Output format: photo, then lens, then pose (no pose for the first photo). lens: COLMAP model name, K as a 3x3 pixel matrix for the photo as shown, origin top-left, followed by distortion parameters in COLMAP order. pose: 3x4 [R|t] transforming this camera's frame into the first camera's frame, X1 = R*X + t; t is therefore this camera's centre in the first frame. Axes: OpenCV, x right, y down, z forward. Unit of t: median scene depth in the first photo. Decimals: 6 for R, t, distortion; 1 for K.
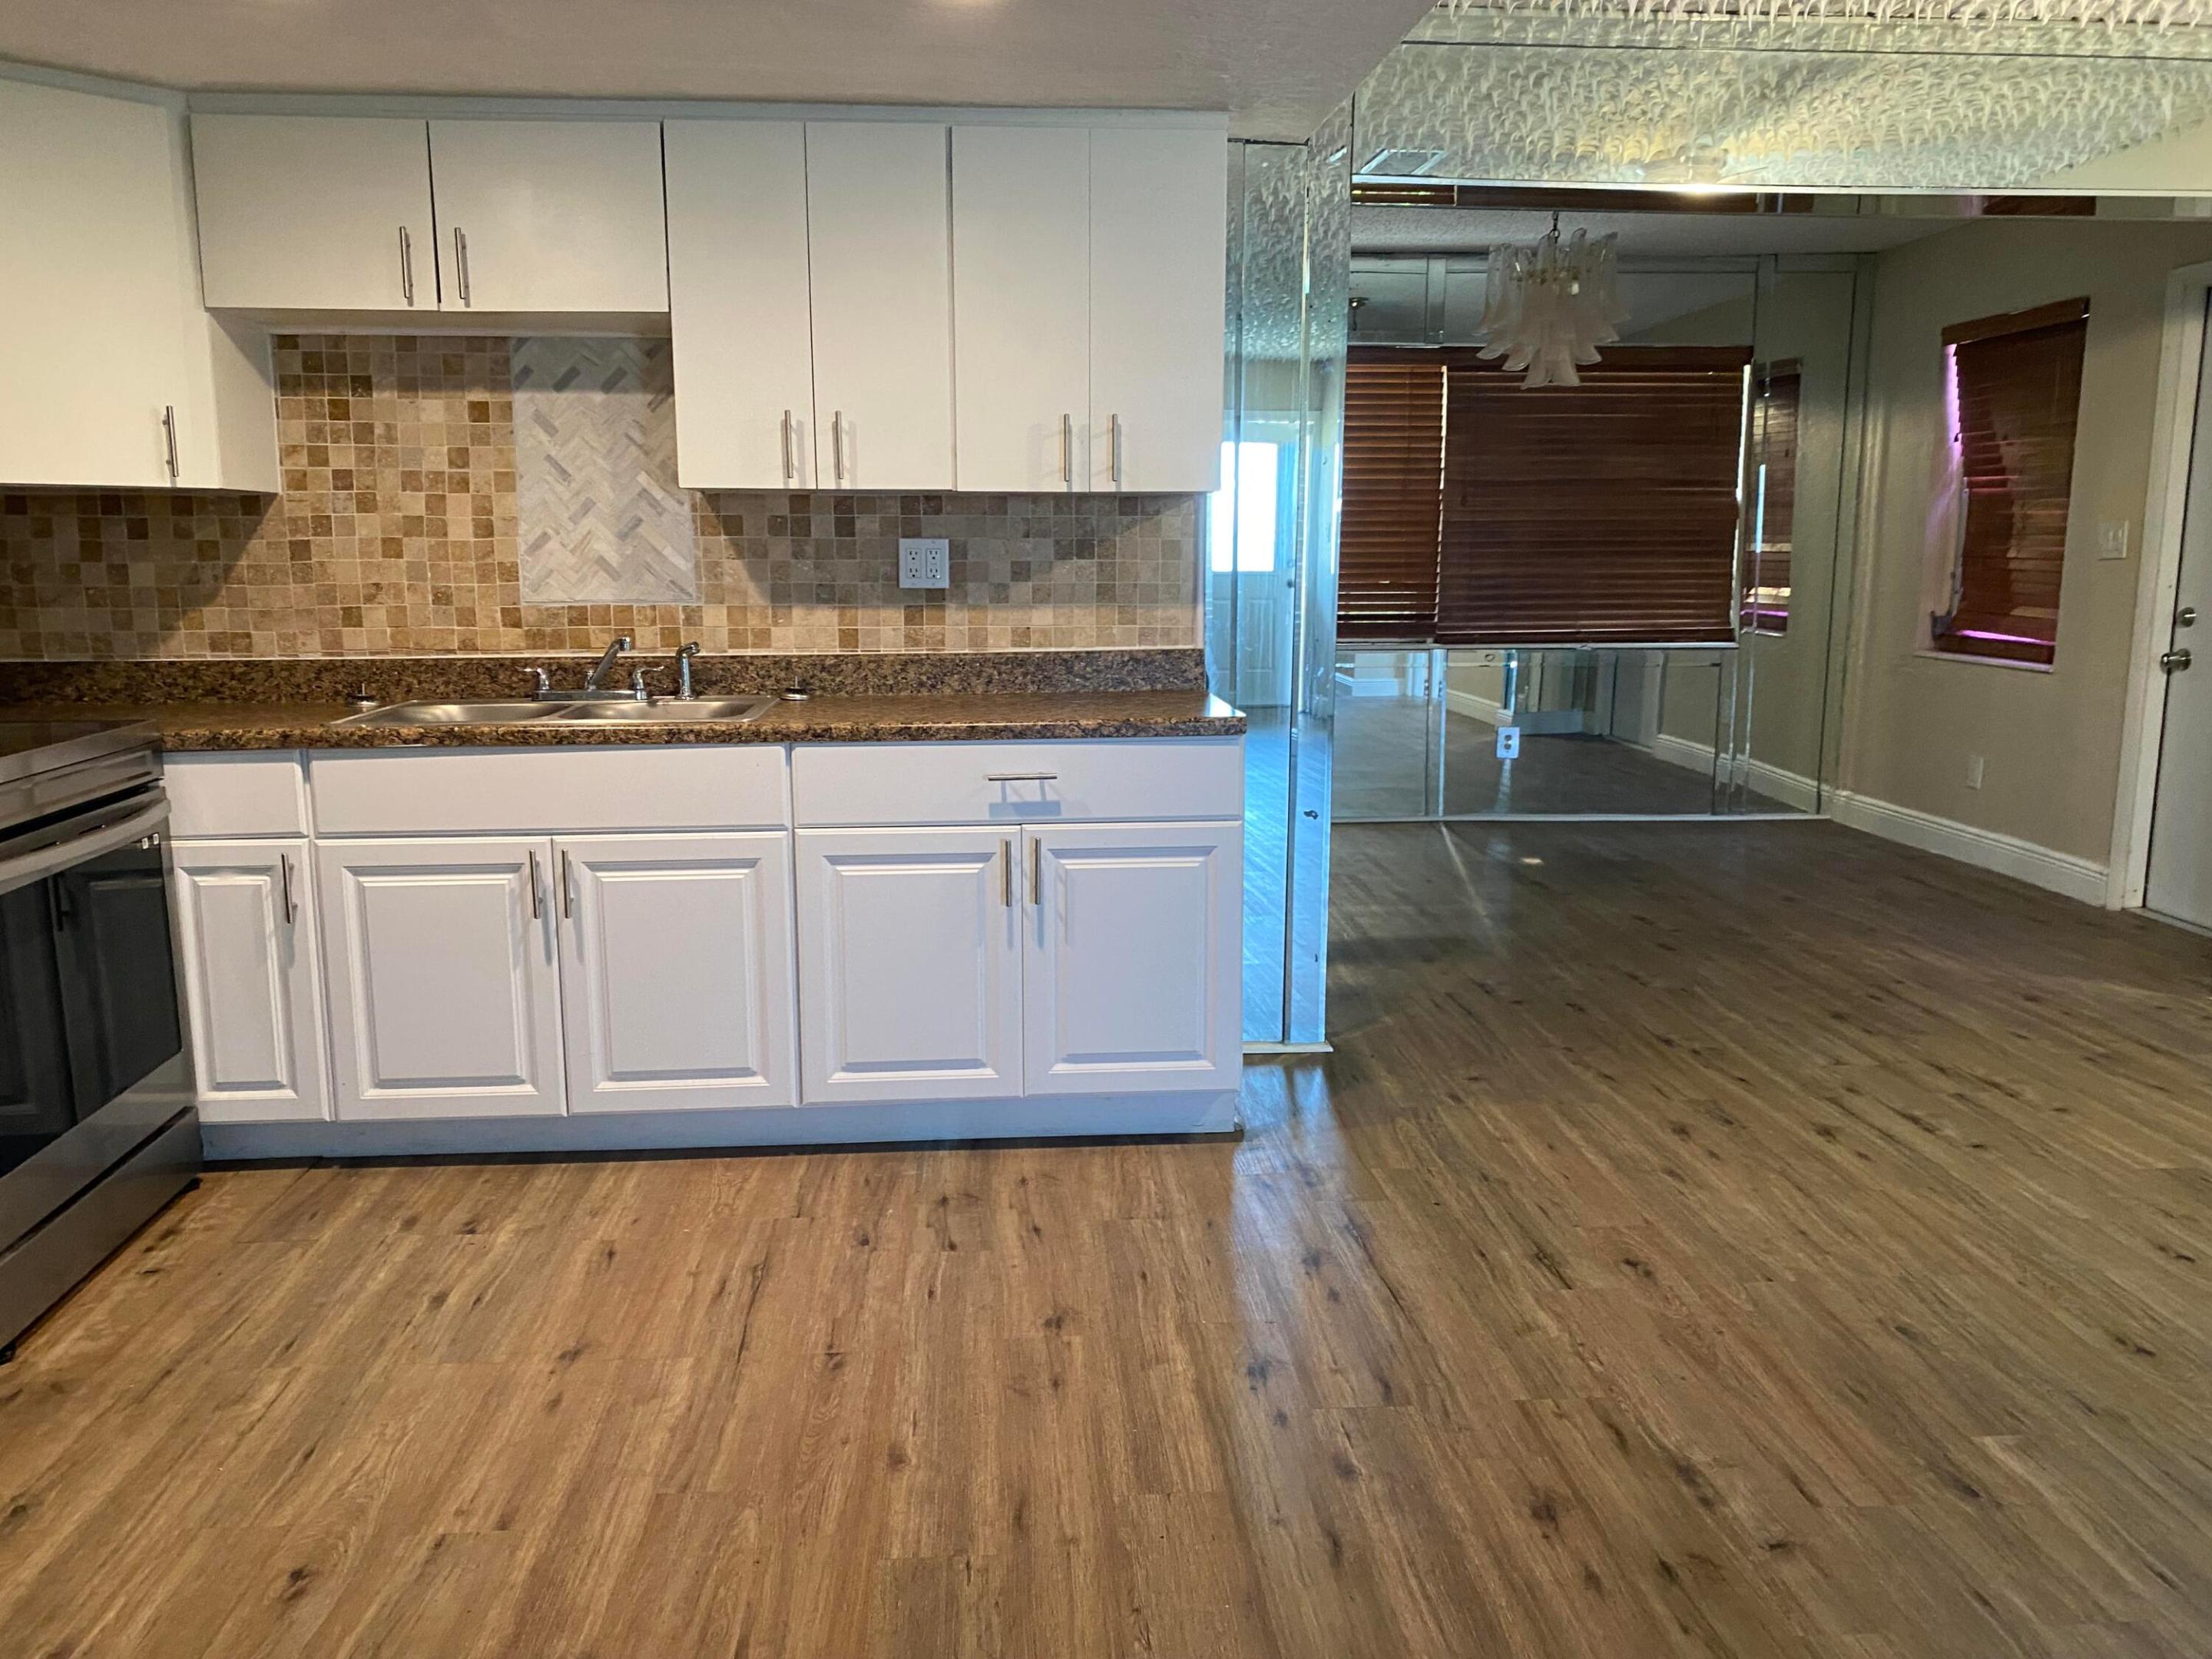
lens RADIAL K [[1700.6, 0, 1111.6], [0, 1700.6, 807.3], [0, 0, 1]] dist [0.112269, -0.201552]
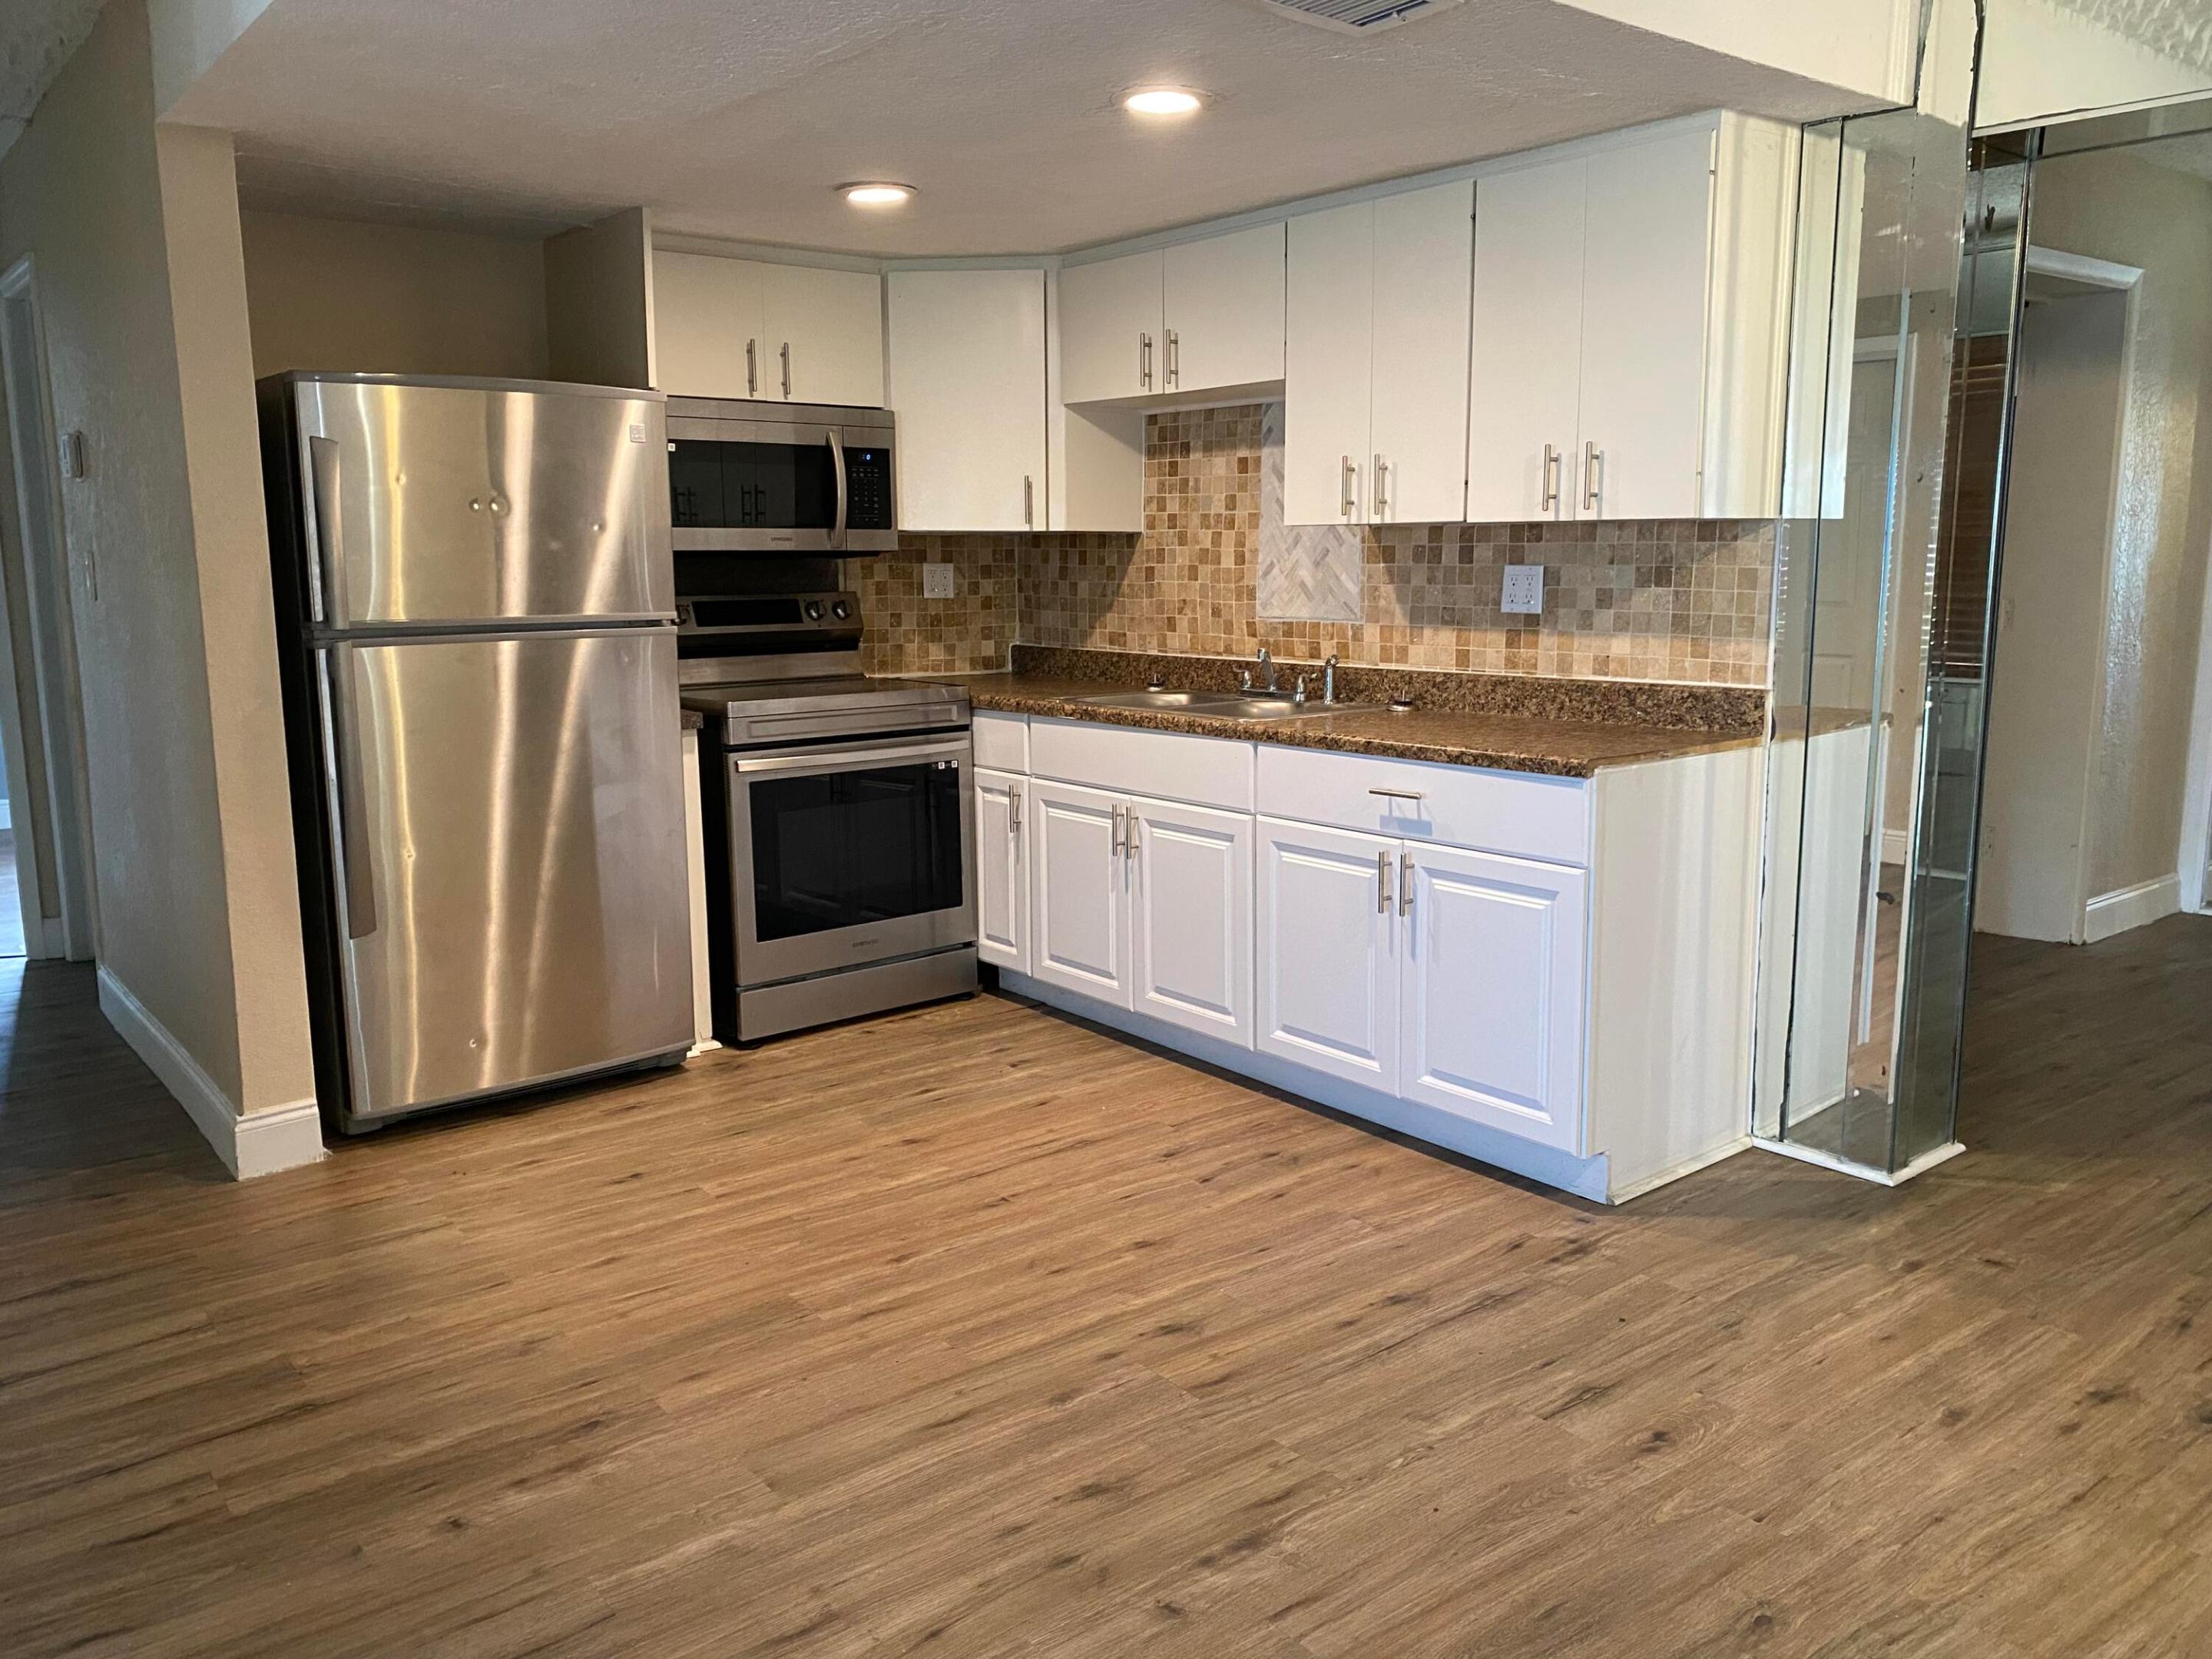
lens RADIAL K [[1688.8, 0, 1106.0], [0, 1688.8, 829.5], [0, 0, 1]] dist [0.113017, -0.177859]
pose [[0.559649, 0.135696, -0.817545, 0.637214], [-0.127941, 0.988824, 0.076543, -0.047725], [0.818794, 0.061760, 0.570756, 0.223056]]
